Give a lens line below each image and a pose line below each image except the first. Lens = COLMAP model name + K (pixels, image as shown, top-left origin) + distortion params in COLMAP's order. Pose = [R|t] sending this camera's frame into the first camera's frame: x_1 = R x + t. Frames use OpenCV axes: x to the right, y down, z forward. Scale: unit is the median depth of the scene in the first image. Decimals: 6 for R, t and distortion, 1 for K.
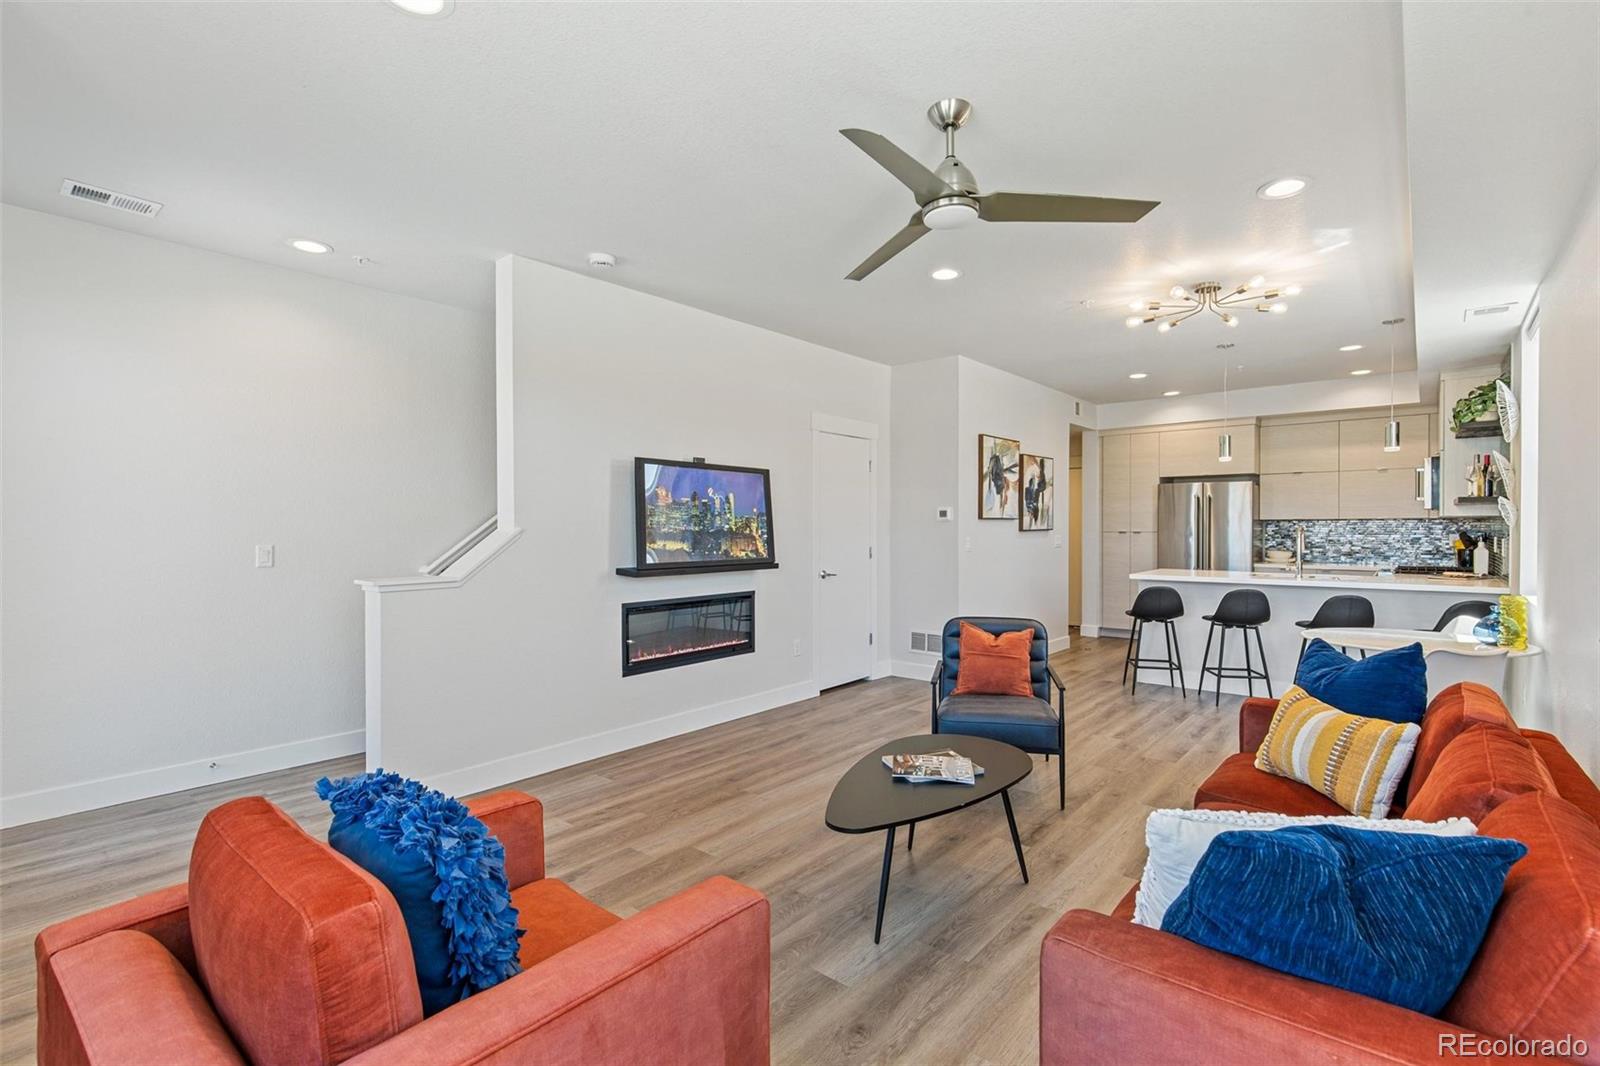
lens RADIAL K [[733.9, 0, 800.7], [0, 733.9, 537.2], [0, 0, 1]] dist [0.002633, -0.000298]
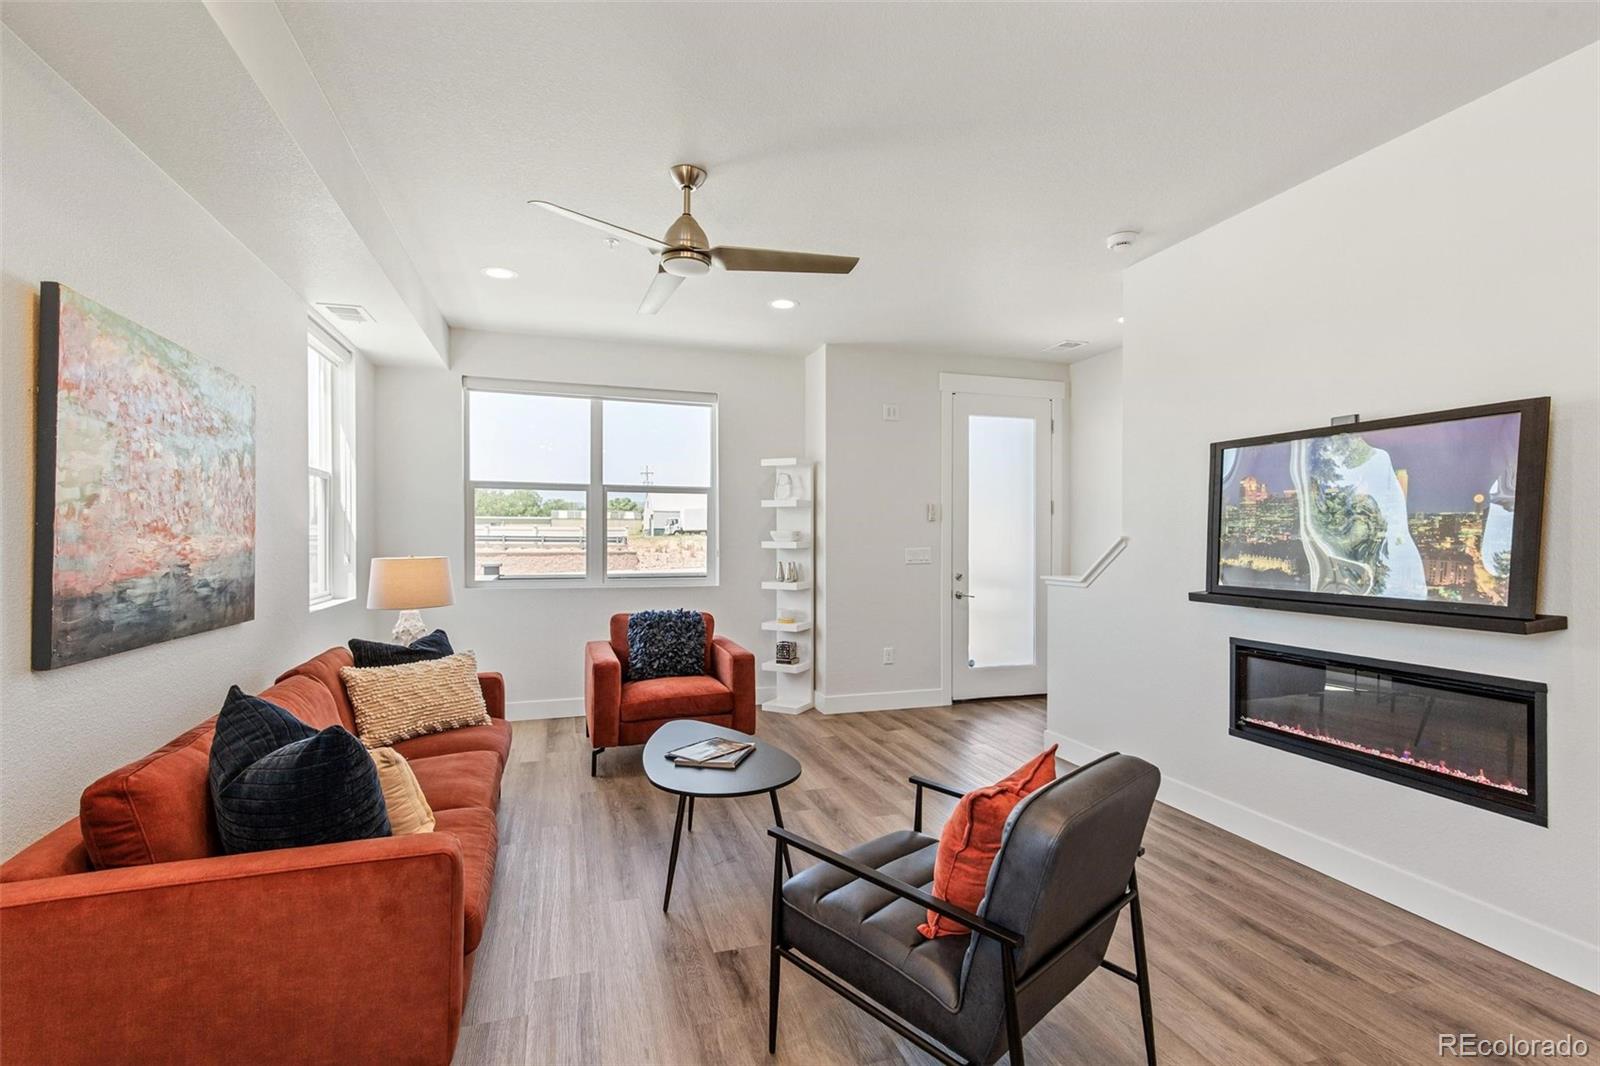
lens RADIAL K [[733.9, 0, 800.7], [0, 733.9, 537.2], [0, 0, 1]] dist [0.002633, -0.000298]
pose [[-0.529196, 0.000473, -0.848499, 0.400302], [-0.009839, 0.999929, 0.006694, -0.008278], [0.848442, 0.011891, -0.529154, 0.646408]]
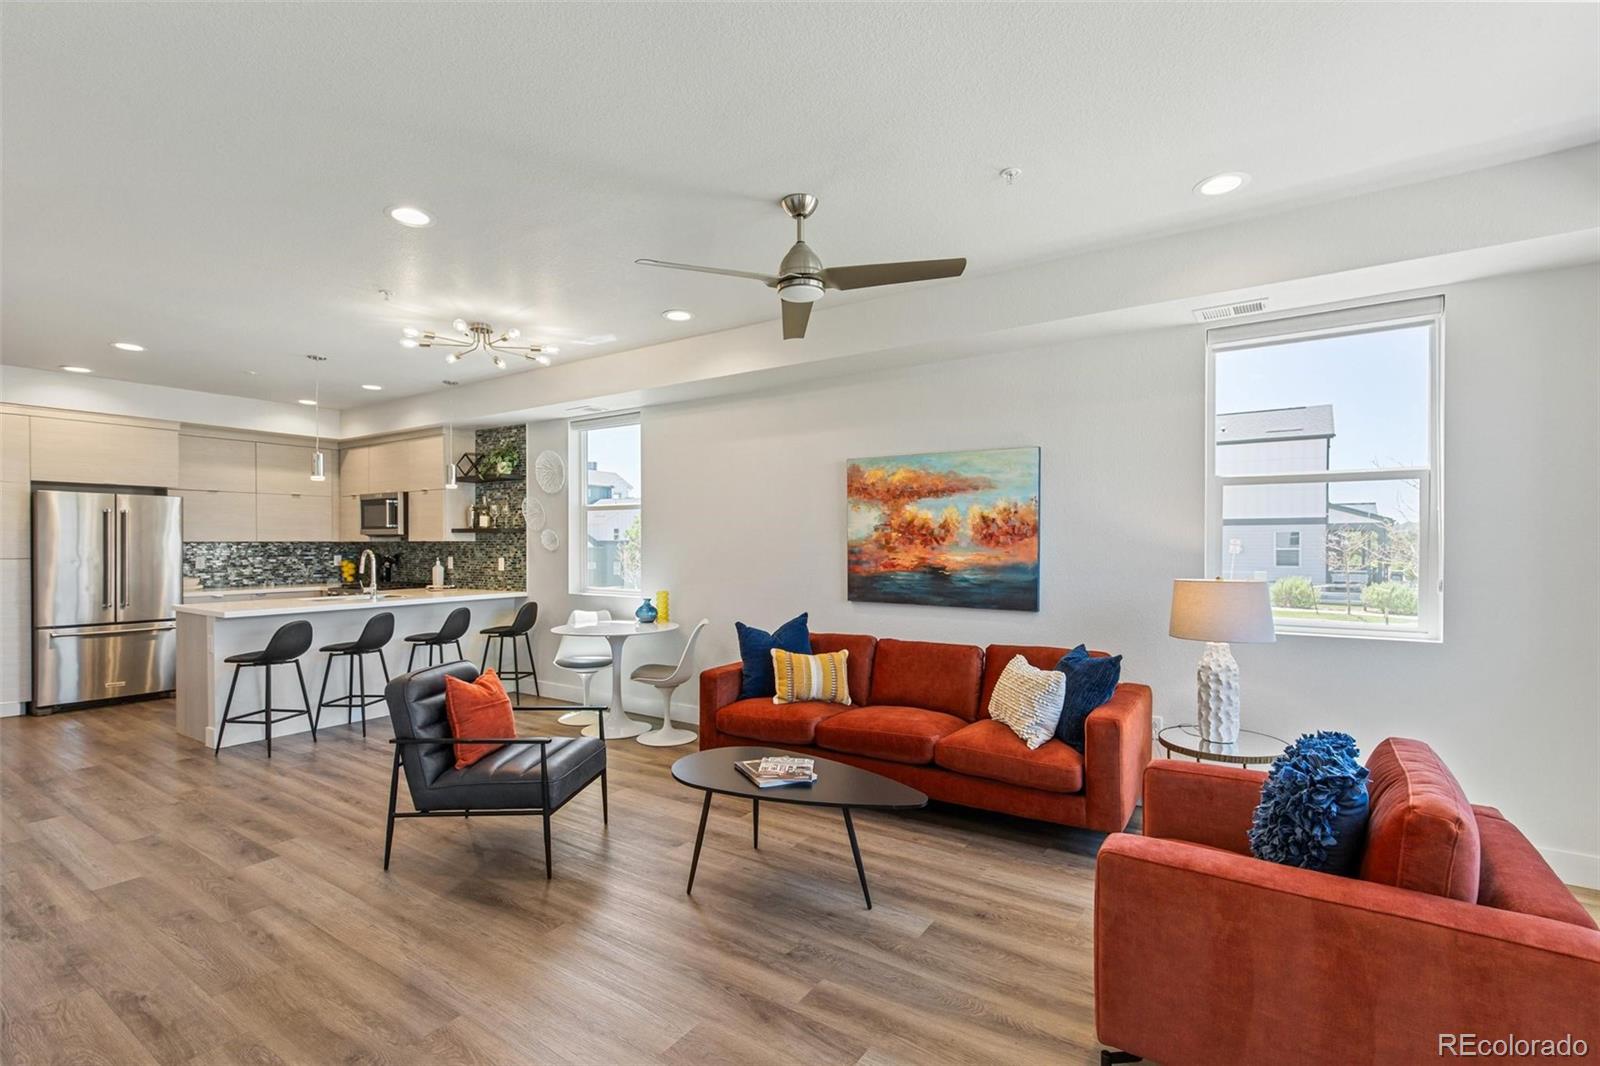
lens RADIAL K [[725.3, 0, 800.7], [0, 725.3, 545.2], [0, 0, 1]] dist [0.010452, 0.000005]
pose [[-0.113320, -0.000378, 0.993558, -0.352072], [0.013894, 0.999902, 0.001965, -0.012592], [-0.993461, 0.014027, -0.113303, 0.414980]]
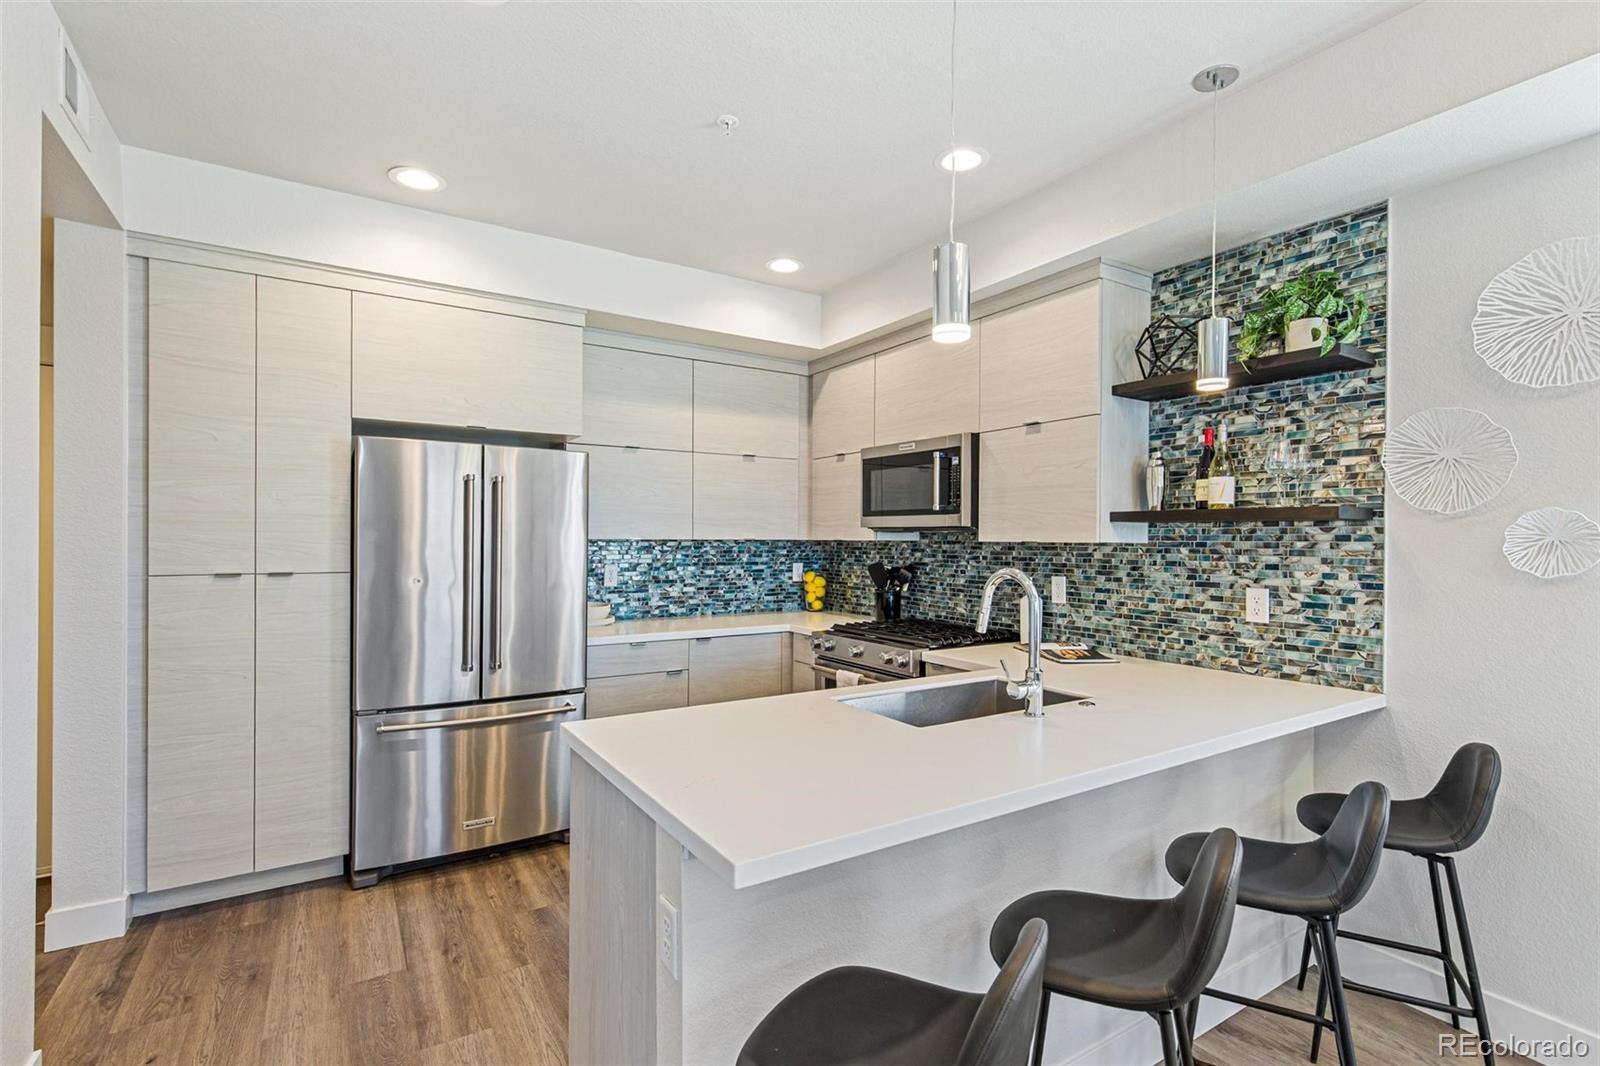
lens RADIAL K [[742.2, 0, 815.9], [0, 742.2, 541.0], [0, 0, 1]] dist [0.003168, -0.000492]
pose [[0.285473, 0.000747, 0.958386, 0.248094], [0.005102, 0.999984, -0.002300, -0.023629], [-0.958373, 0.005546, 0.285465, 0.815348]]
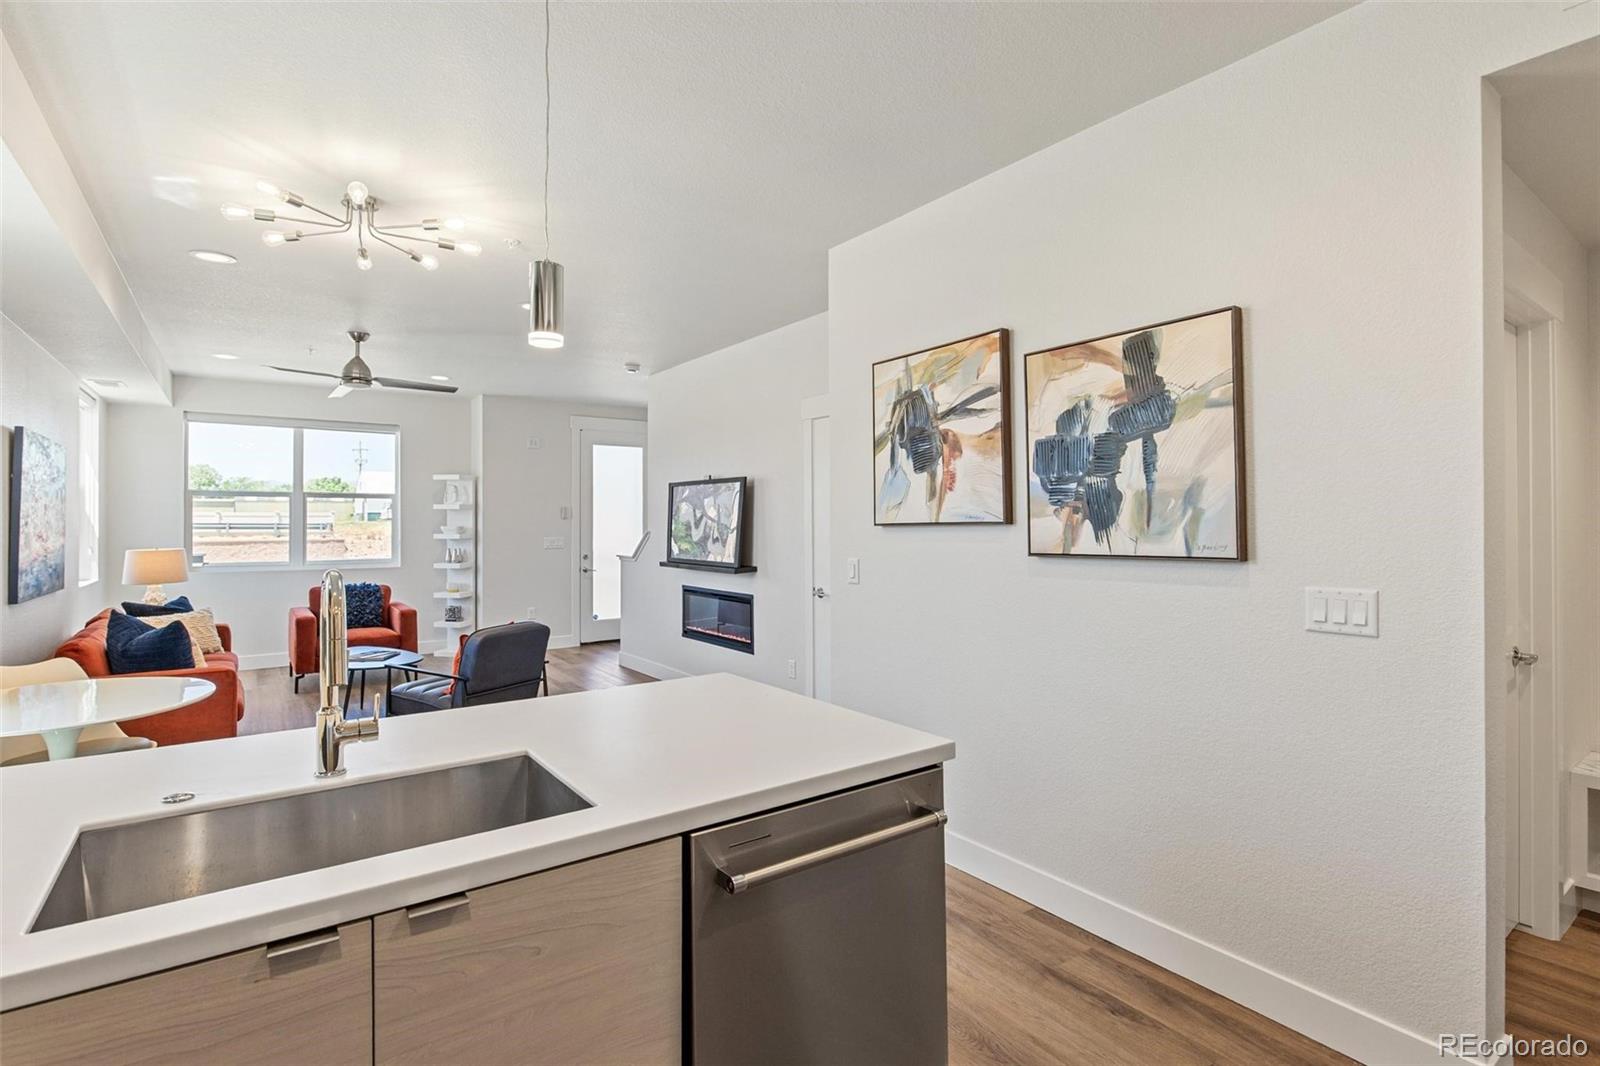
lens RADIAL K [[753.0, 0, 803.3], [0, 753.0, 511.3], [0, 0, 1]] dist [-0.028229, -0.000141]
pose [[-0.226637, -0.009410, -0.973934, 0.718693], [-0.007456, 0.999941, -0.007926, -0.027678], [0.973951, 0.005466, -0.226694, 0.987998]]
